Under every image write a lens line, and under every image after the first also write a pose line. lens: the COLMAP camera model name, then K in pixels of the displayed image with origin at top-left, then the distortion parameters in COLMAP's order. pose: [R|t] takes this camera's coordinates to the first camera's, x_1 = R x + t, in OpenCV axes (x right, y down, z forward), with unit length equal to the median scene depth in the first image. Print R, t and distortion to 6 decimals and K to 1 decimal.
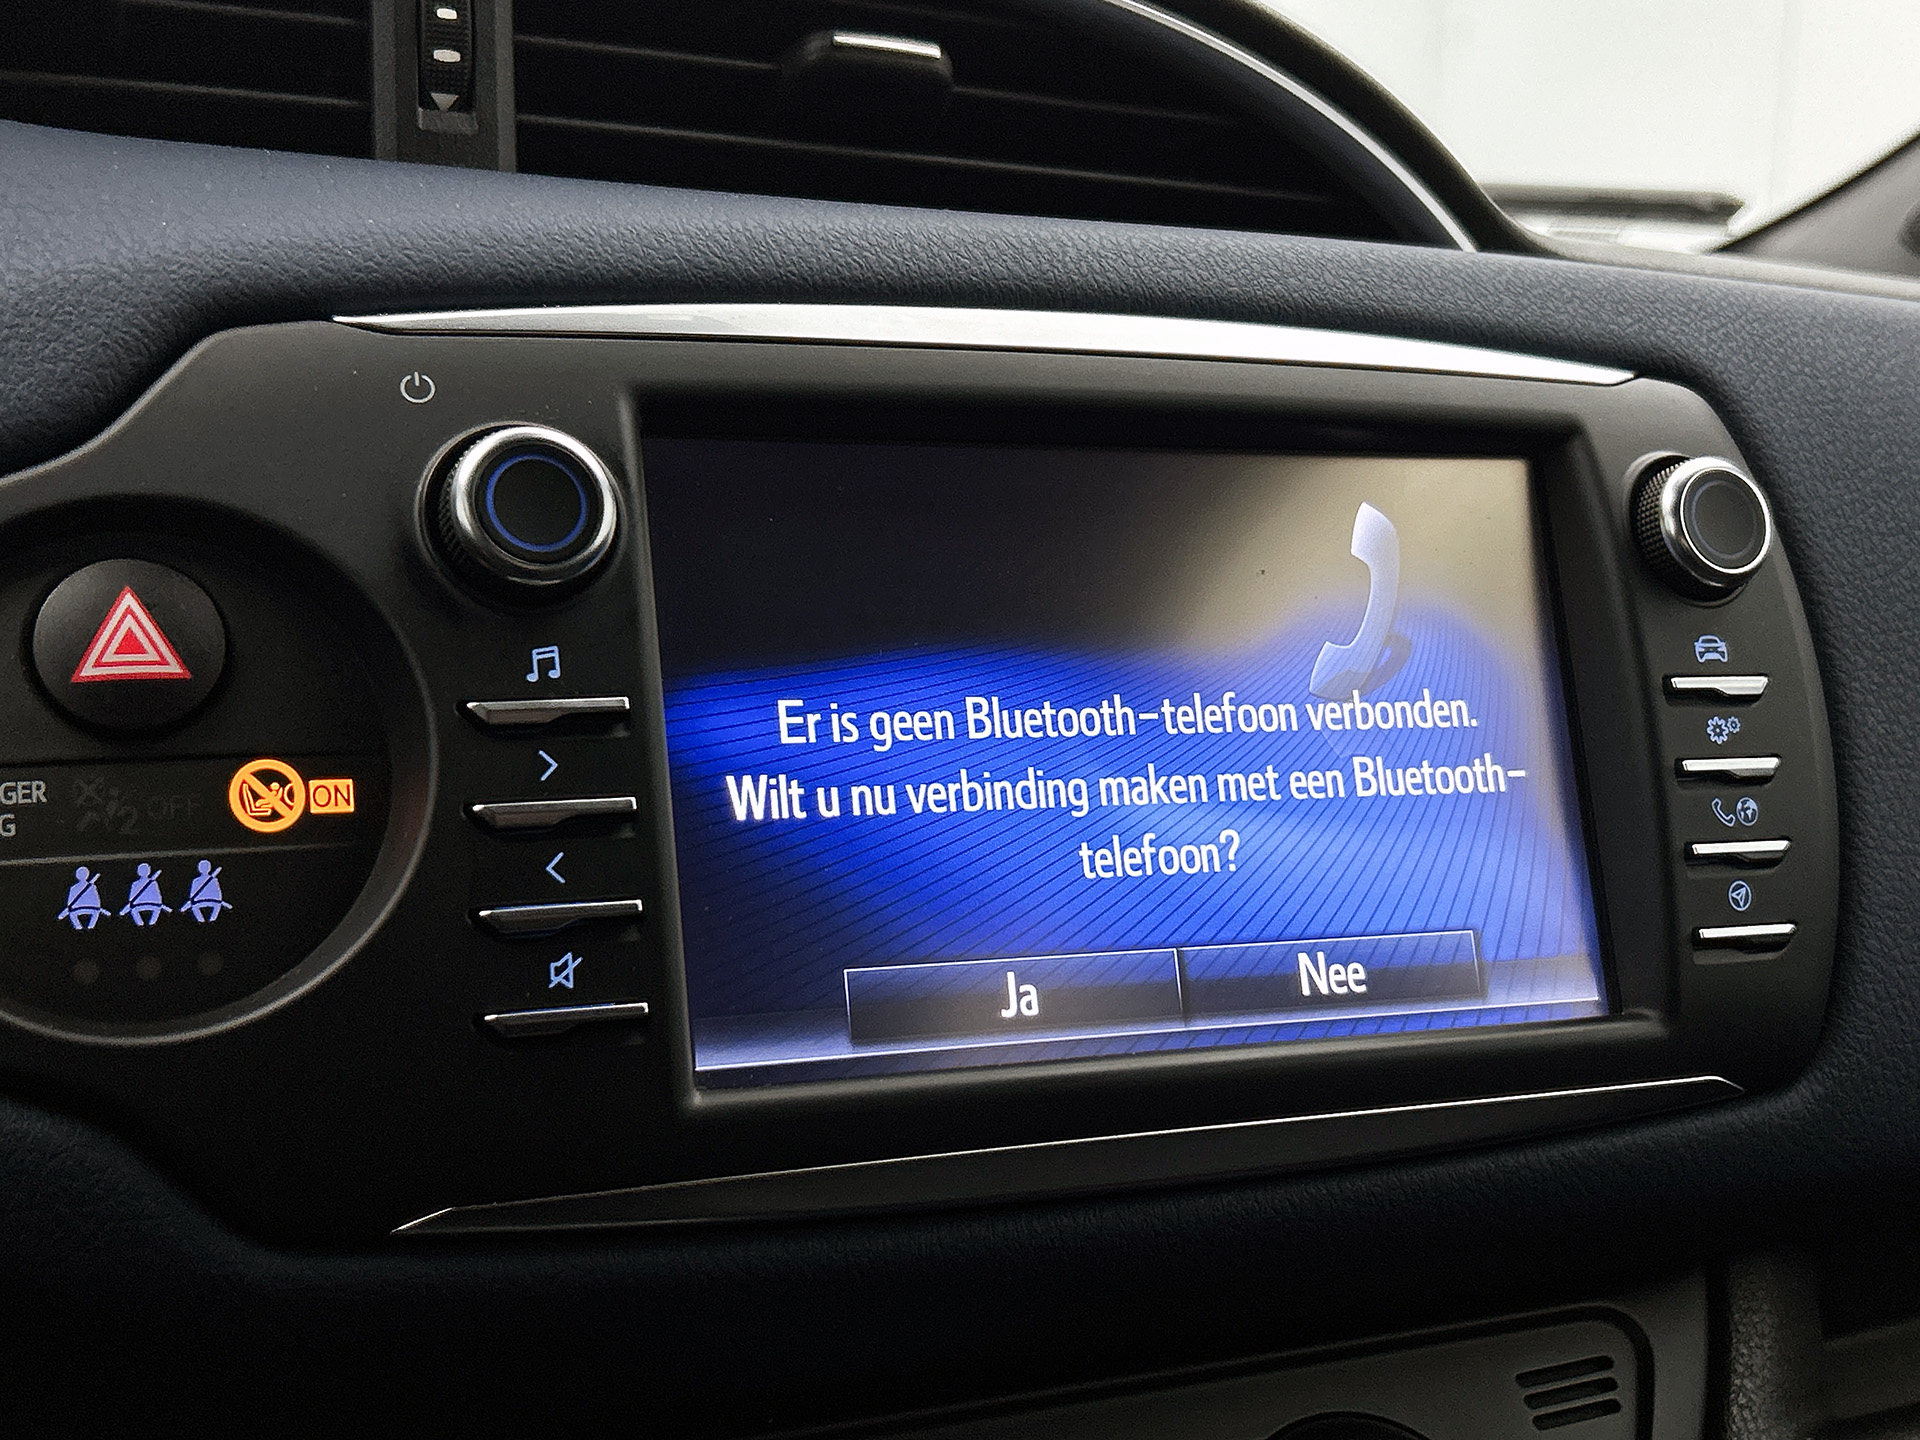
lens RADIAL K [[2489.5, 0, 978.4], [0, 2489.5, 730.4], [0, 0, 1]] dist [0.013218, 0.000000]
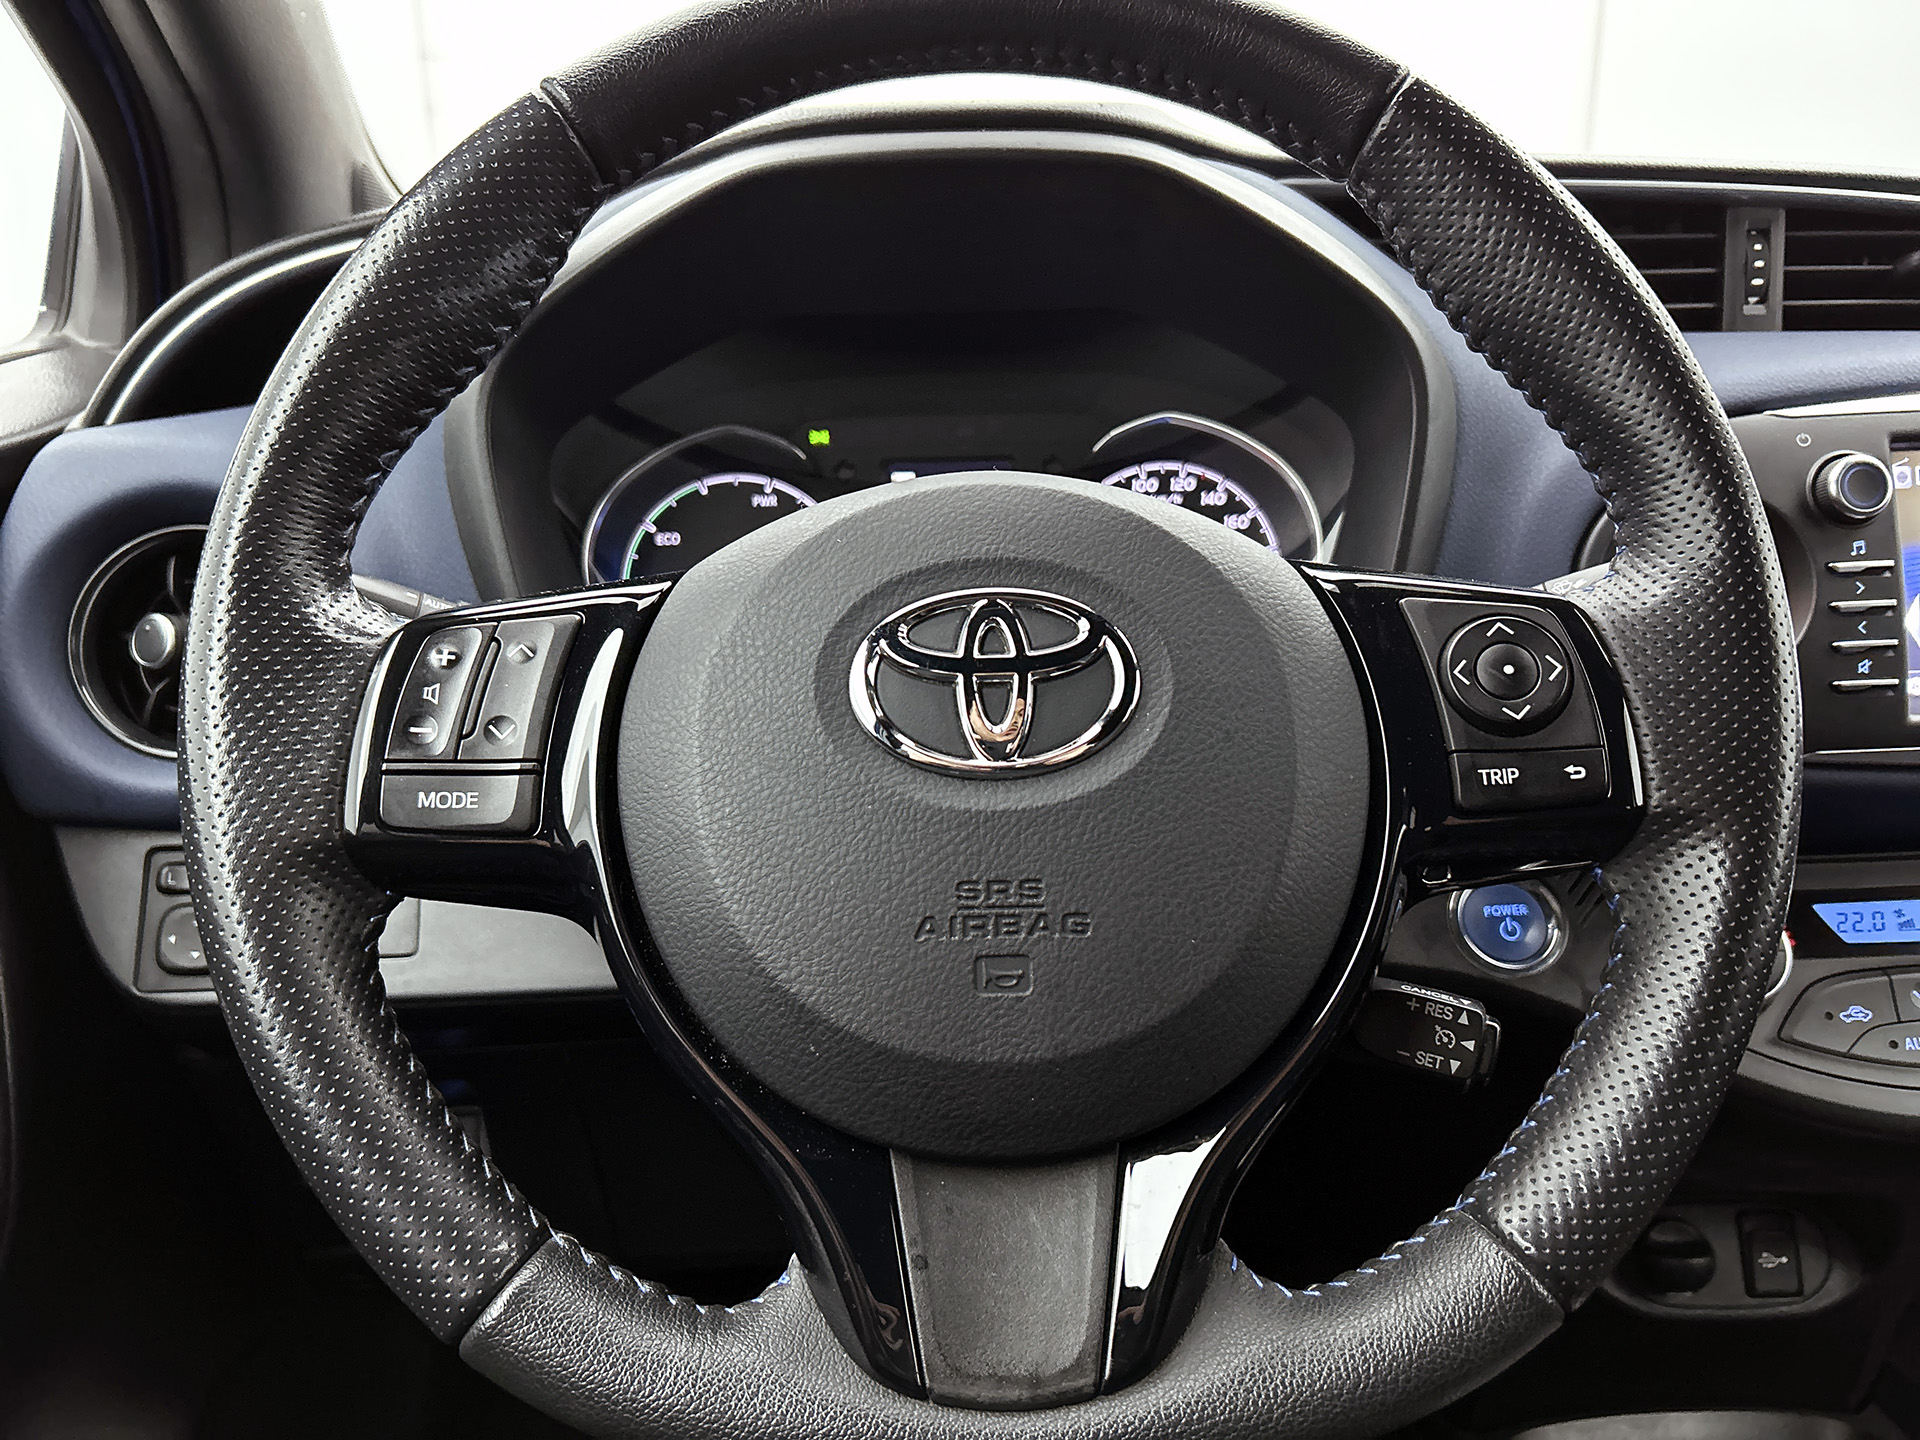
lens RADIAL K [[1468.3, 0, 975.5], [0, 1468.3, 734.5], [0, 0, 1]] dist [0.055380, -0.089471]
pose [[0.925544, 0.043289, -0.376158, -0.373976], [0.011564, 0.989748, 0.142355, -0.055328], [0.378464, -0.136106, 0.915554, -0.672779]]
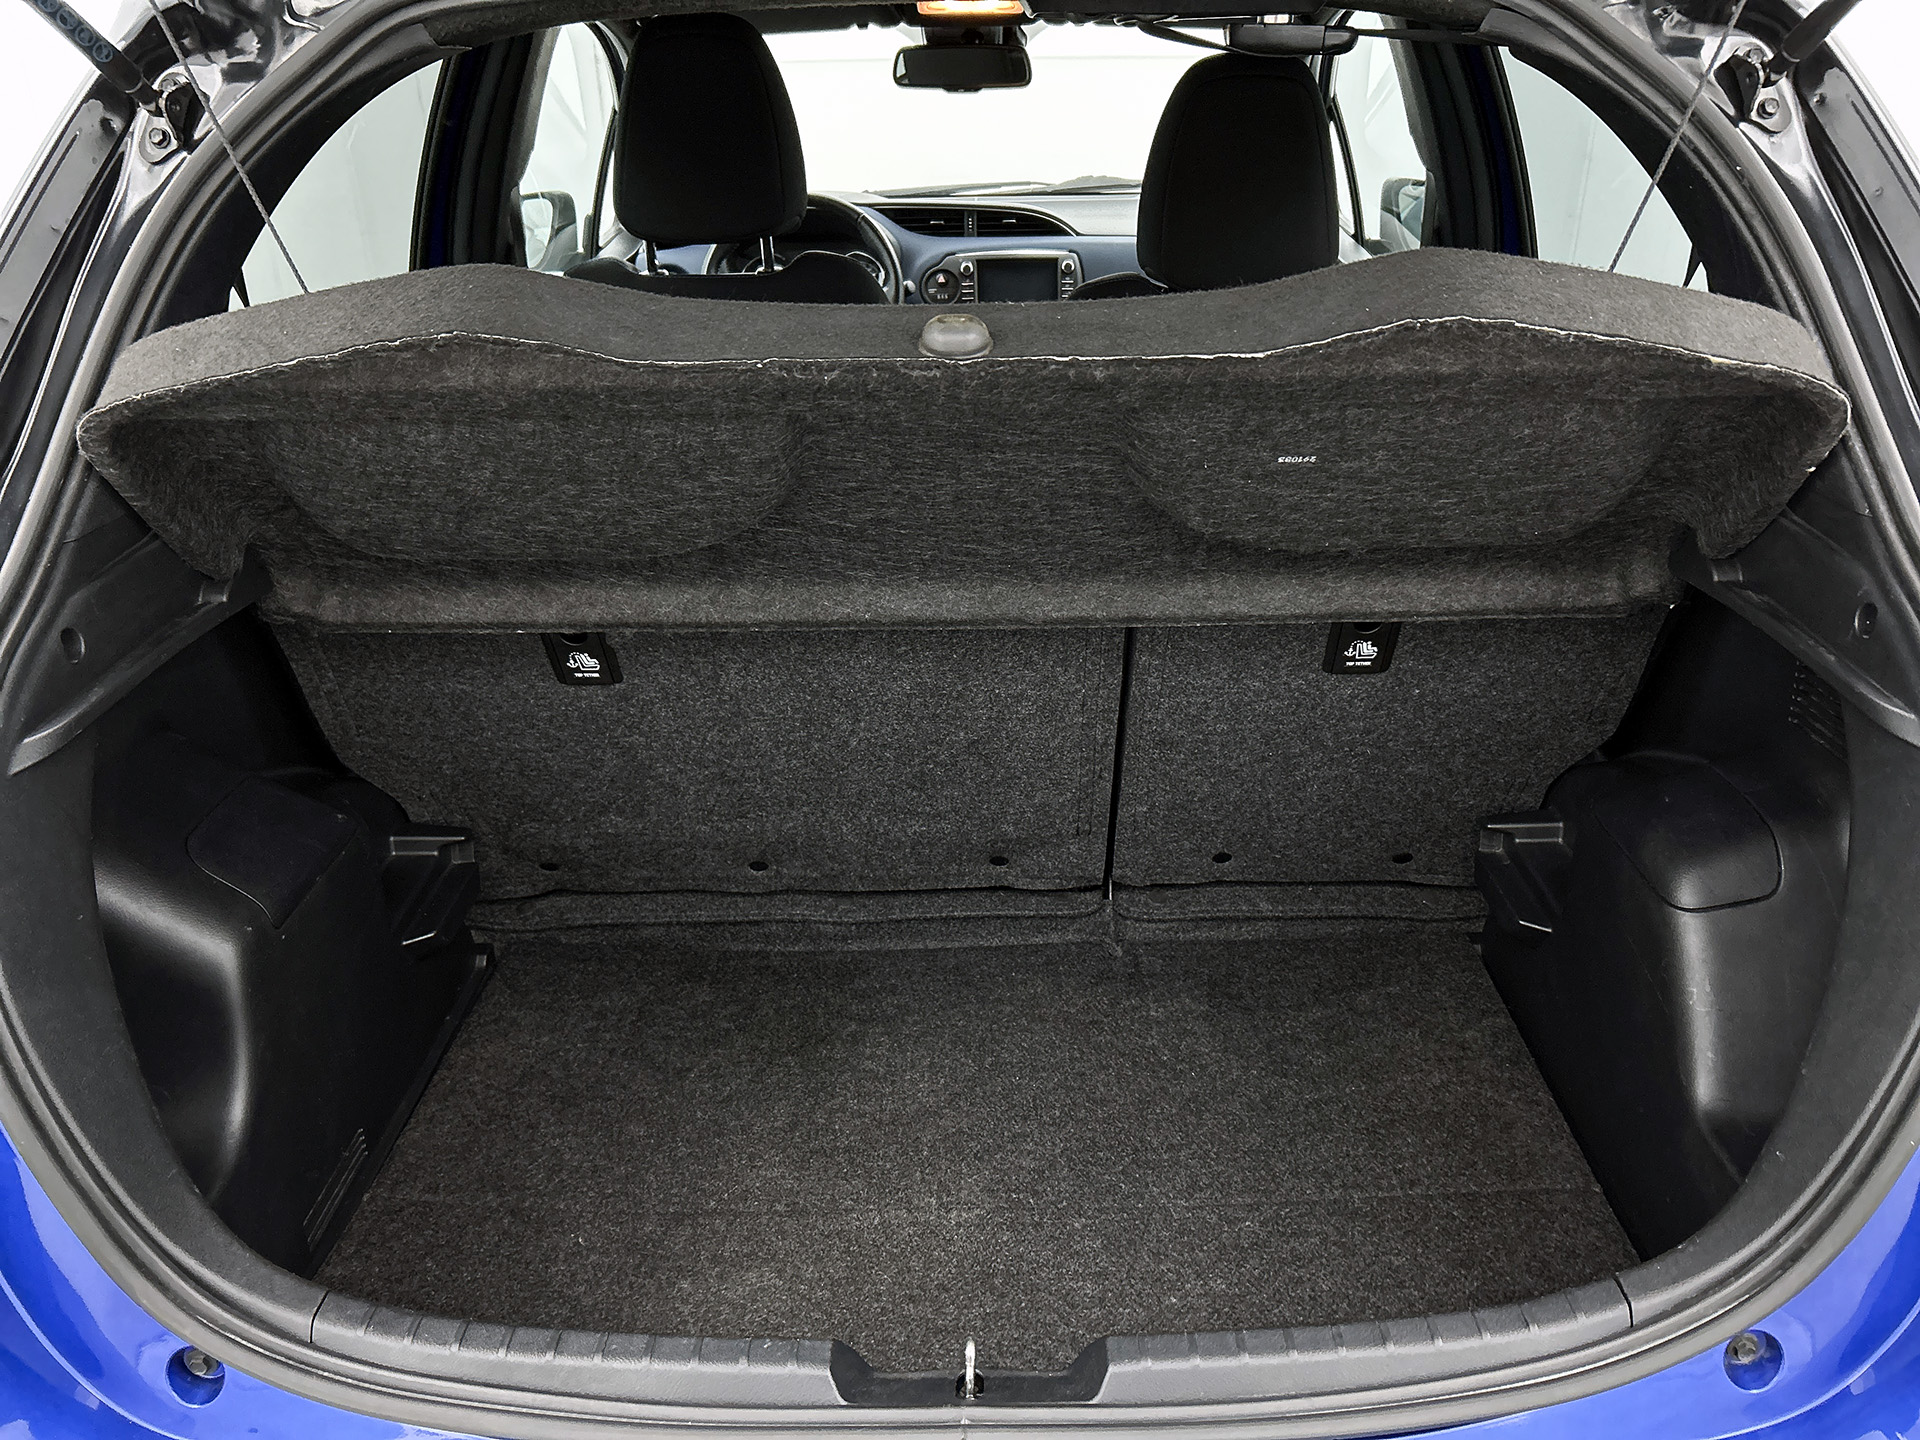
lens RADIAL K [[1468.3, 0, 958.2], [0, 1468.3, 719.6], [0, 0, 1]] dist [0.055380, -0.089471]
pose [[0.905934, 0.125360, -0.404436, 3.097979], [-0.001840, 0.956324, 0.292303, -0.080028], [0.423415, -0.264063, 0.866597, -6.202761]]
